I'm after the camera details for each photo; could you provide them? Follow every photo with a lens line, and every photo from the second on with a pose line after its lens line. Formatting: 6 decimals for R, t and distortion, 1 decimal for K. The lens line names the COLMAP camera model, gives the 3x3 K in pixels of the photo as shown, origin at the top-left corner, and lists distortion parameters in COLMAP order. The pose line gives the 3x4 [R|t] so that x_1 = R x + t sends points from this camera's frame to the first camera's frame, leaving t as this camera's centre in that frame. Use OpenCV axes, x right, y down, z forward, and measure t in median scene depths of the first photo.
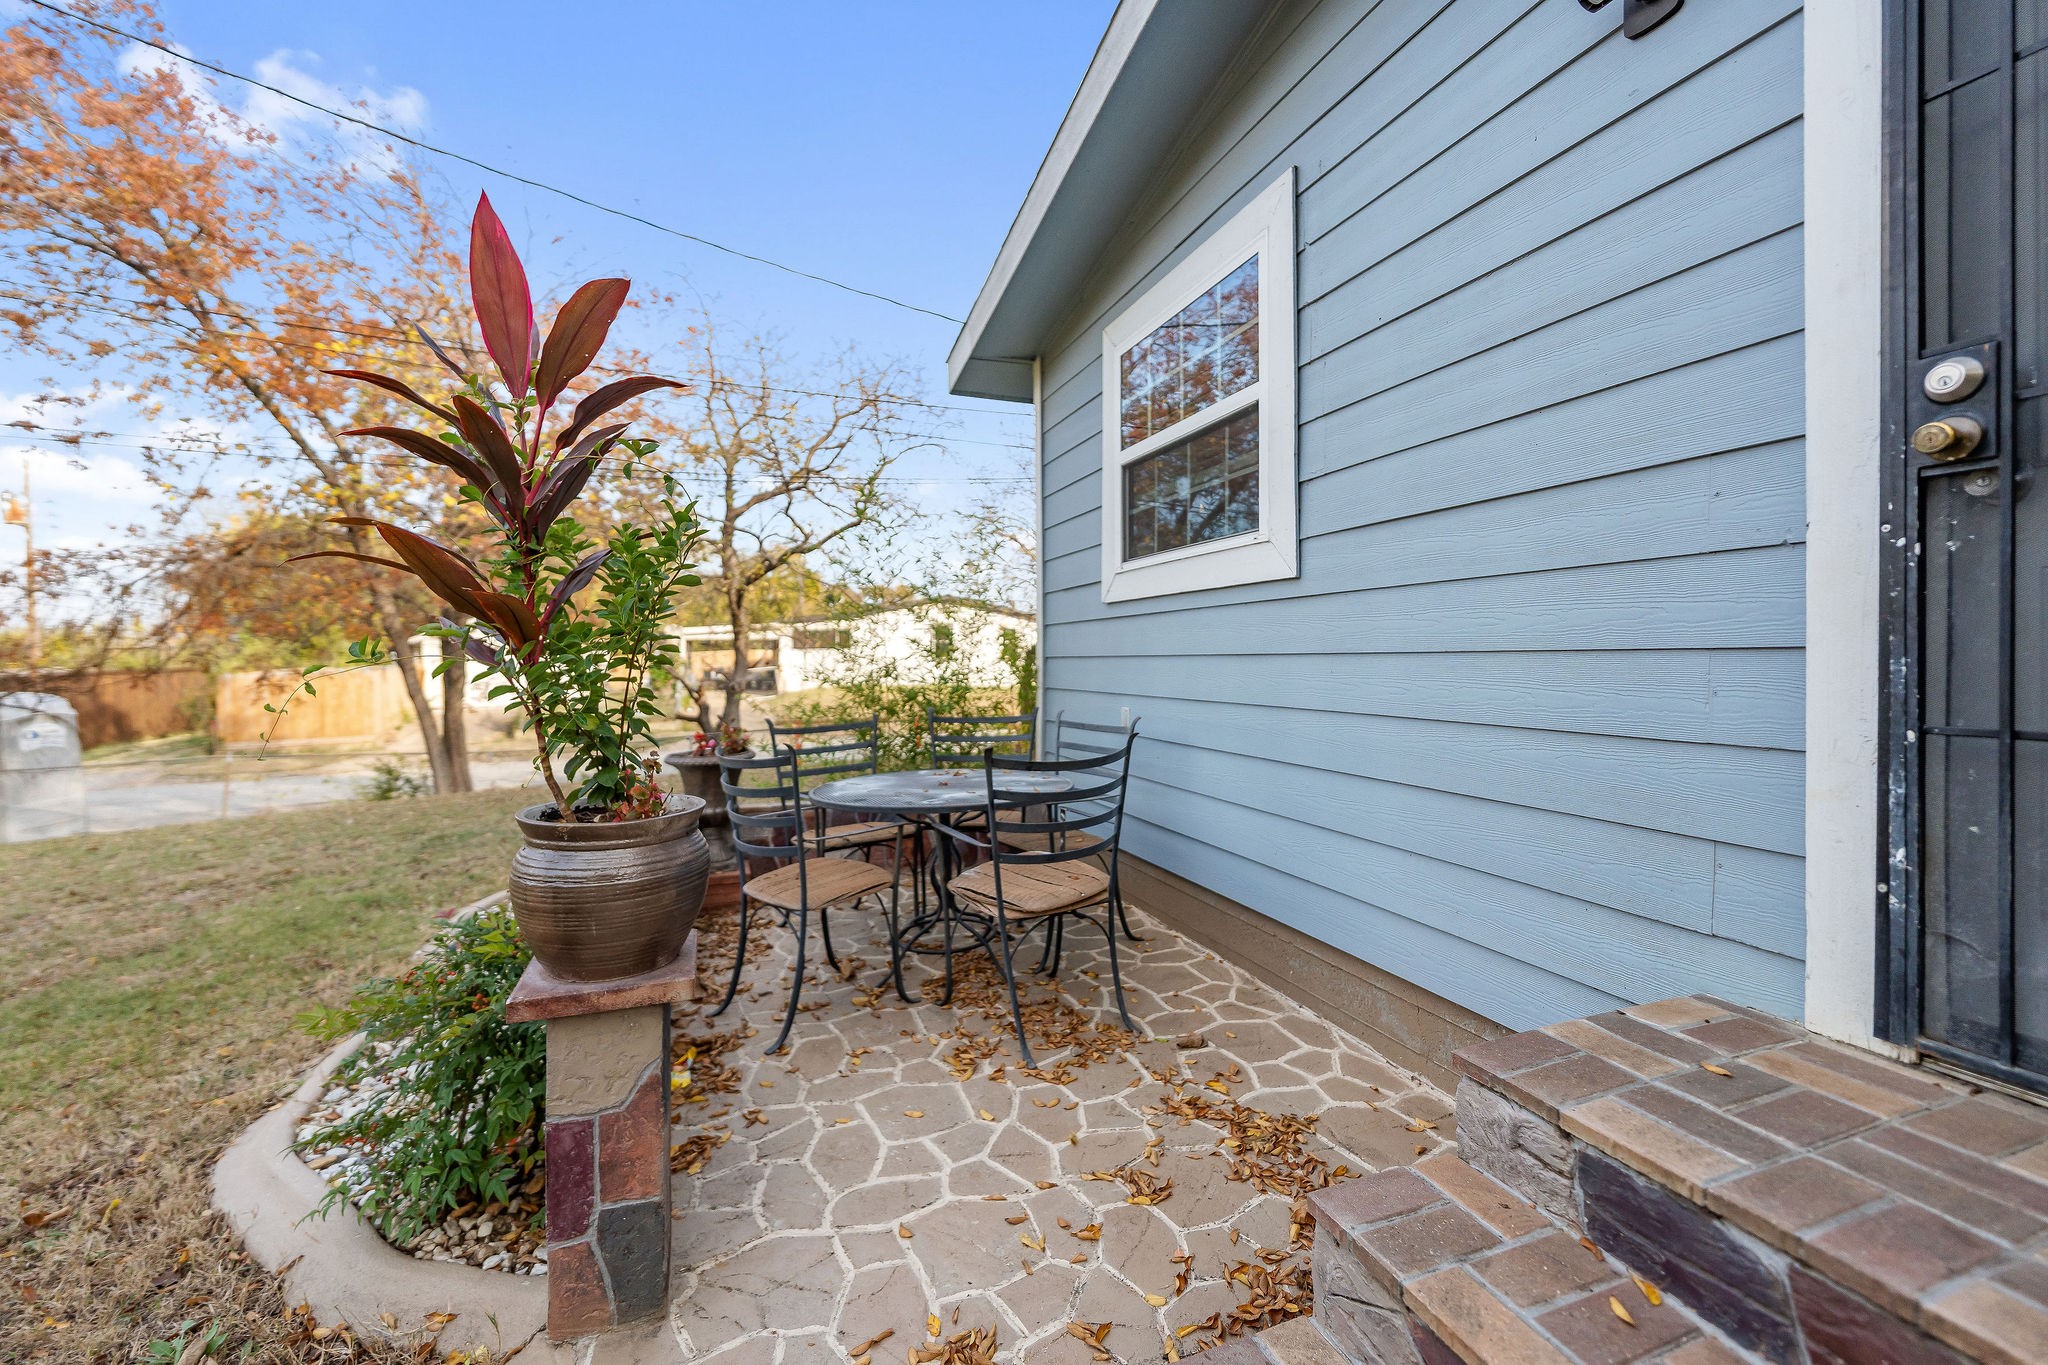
lens RADIAL K [[830.3, 0, 1024.3], [0, 830.3, 670.7], [0, 0, 1]] dist [-0.001734, 0.000087]
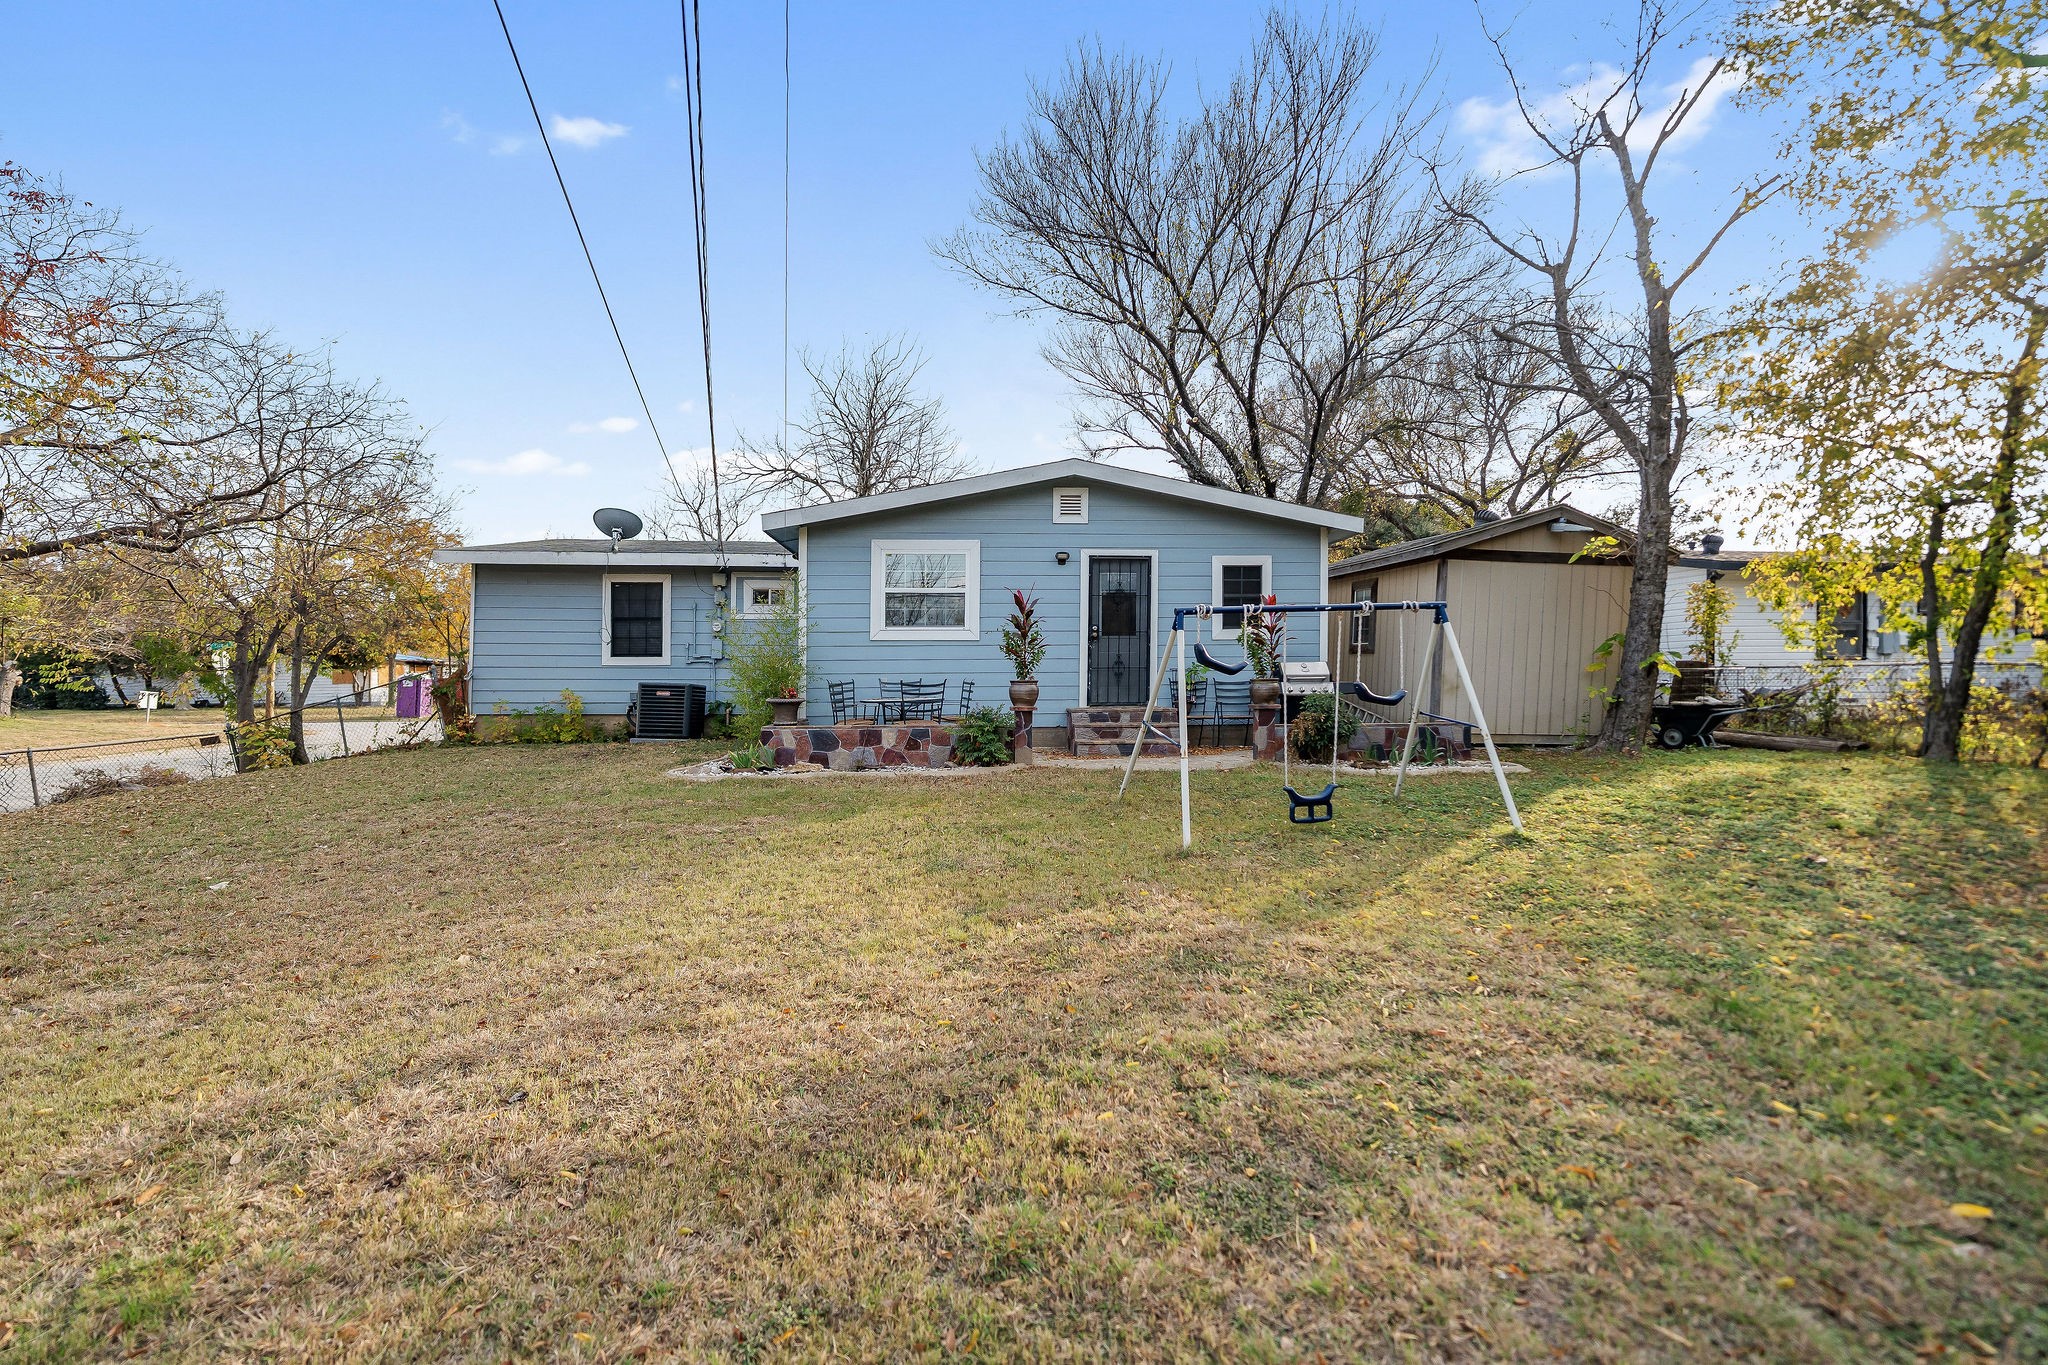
lens RADIAL K [[875.4, 0, 1015.0], [0, 875.4, 677.2], [0, 0, 1]] dist [0.004992, 0.000033]
pose [[0.261601, 0.009501, 0.965129, -2.560581], [0.021360, 0.999650, -0.015630, 0.094103], [-0.964940, 0.024704, 0.261306, -0.190910]]
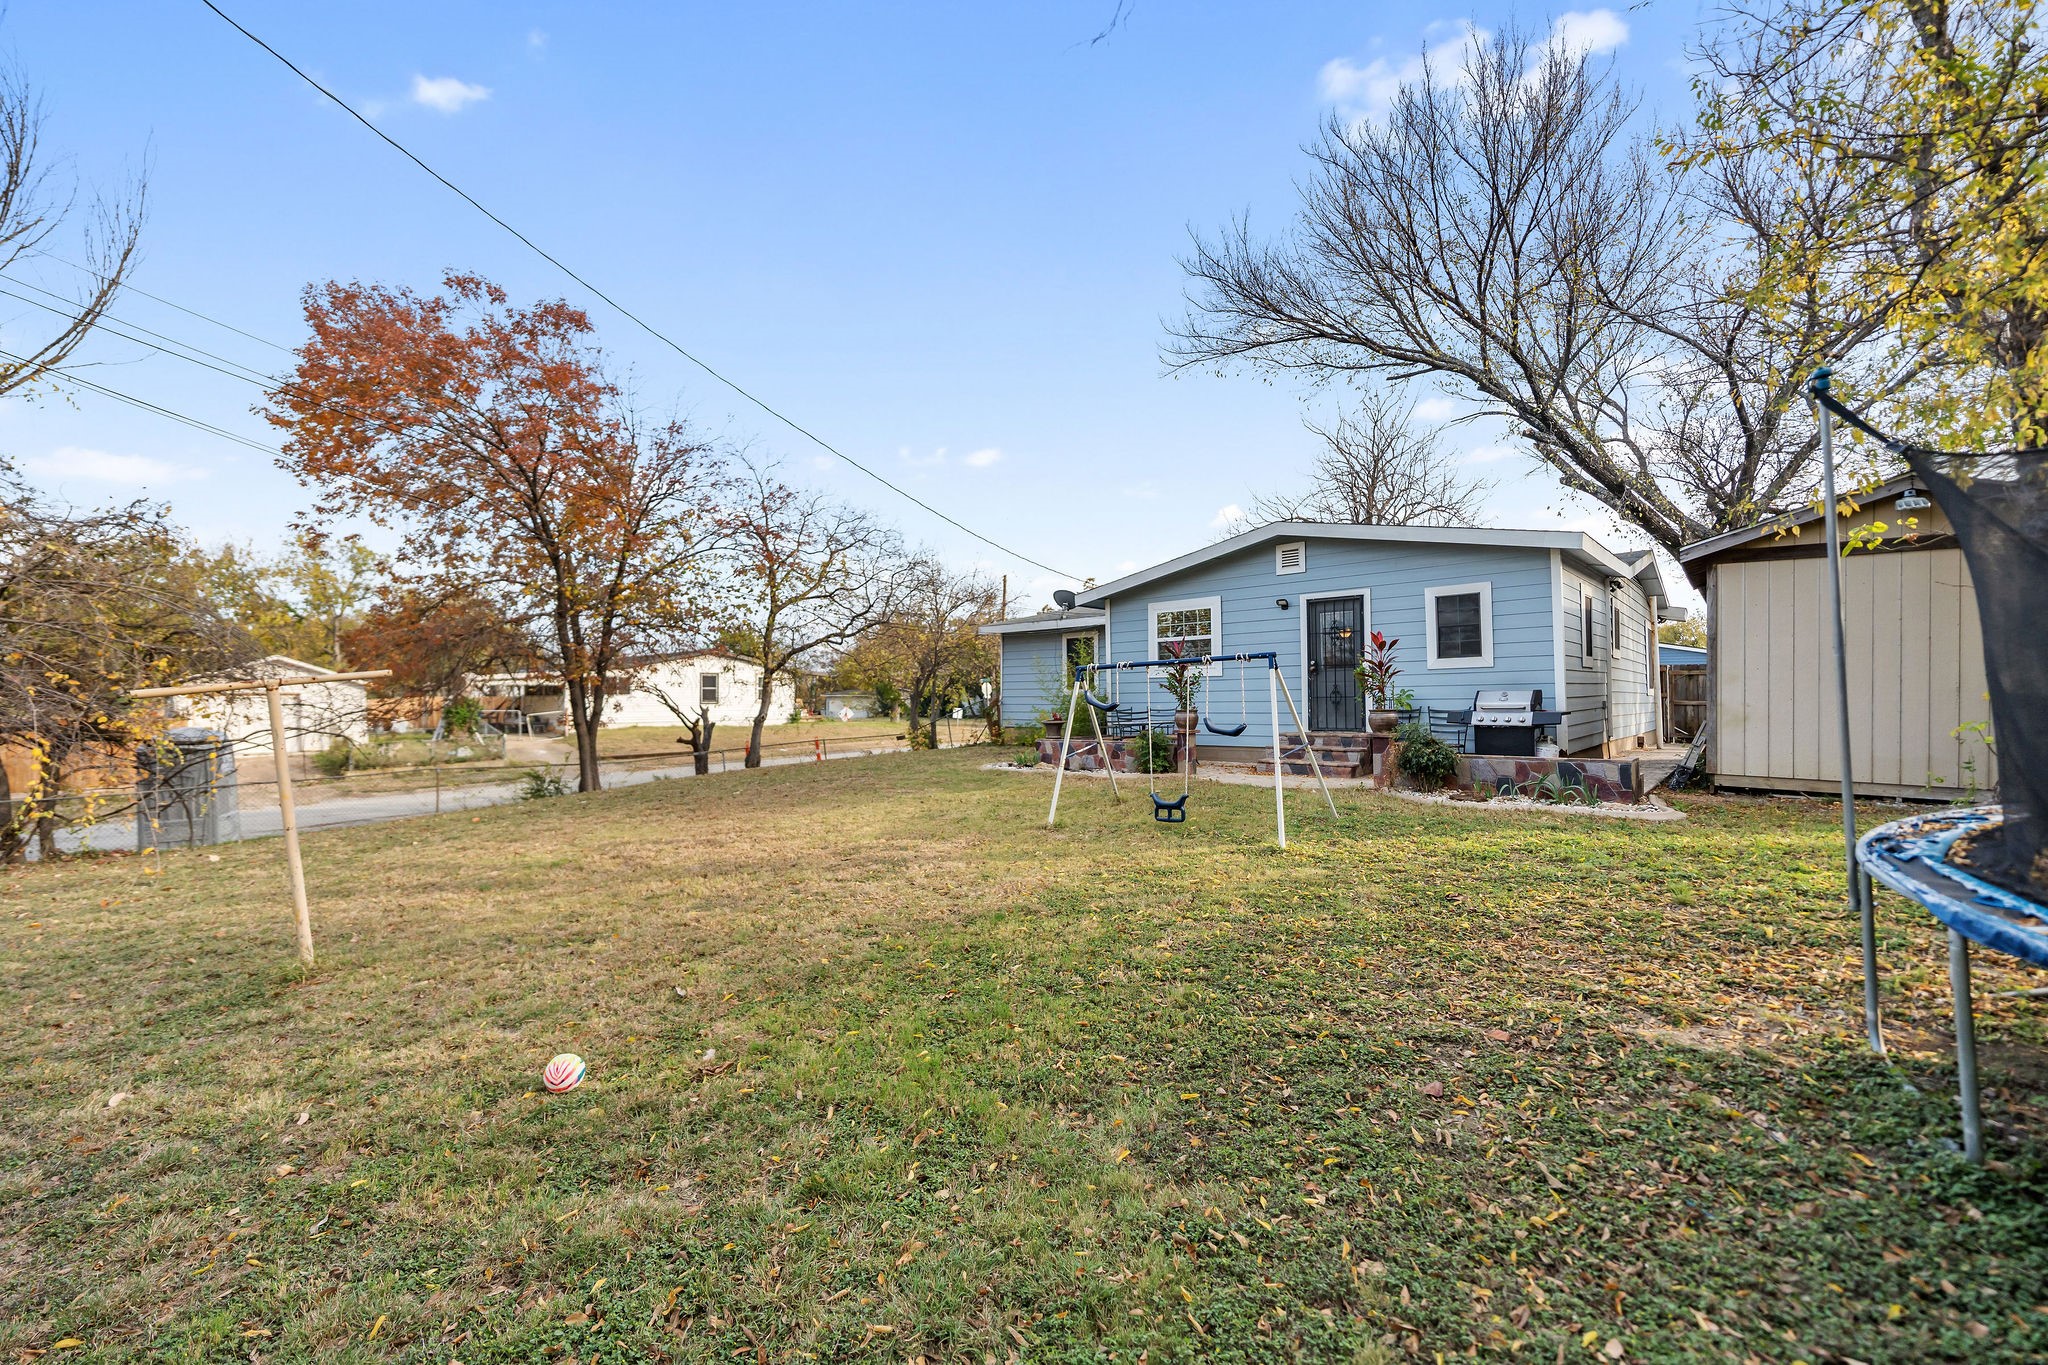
lens RADIAL K [[830.3, 0, 1019.1], [0, 830.3, 687.3], [0, 0, 1]] dist [-0.001734, 0.000087]
pose [[0.886321, 0.006982, 0.463018, -2.126077], [0.011378, 0.999256, -0.036847, 0.088541], [-0.462931, 0.037926, 0.885582, -1.986948]]
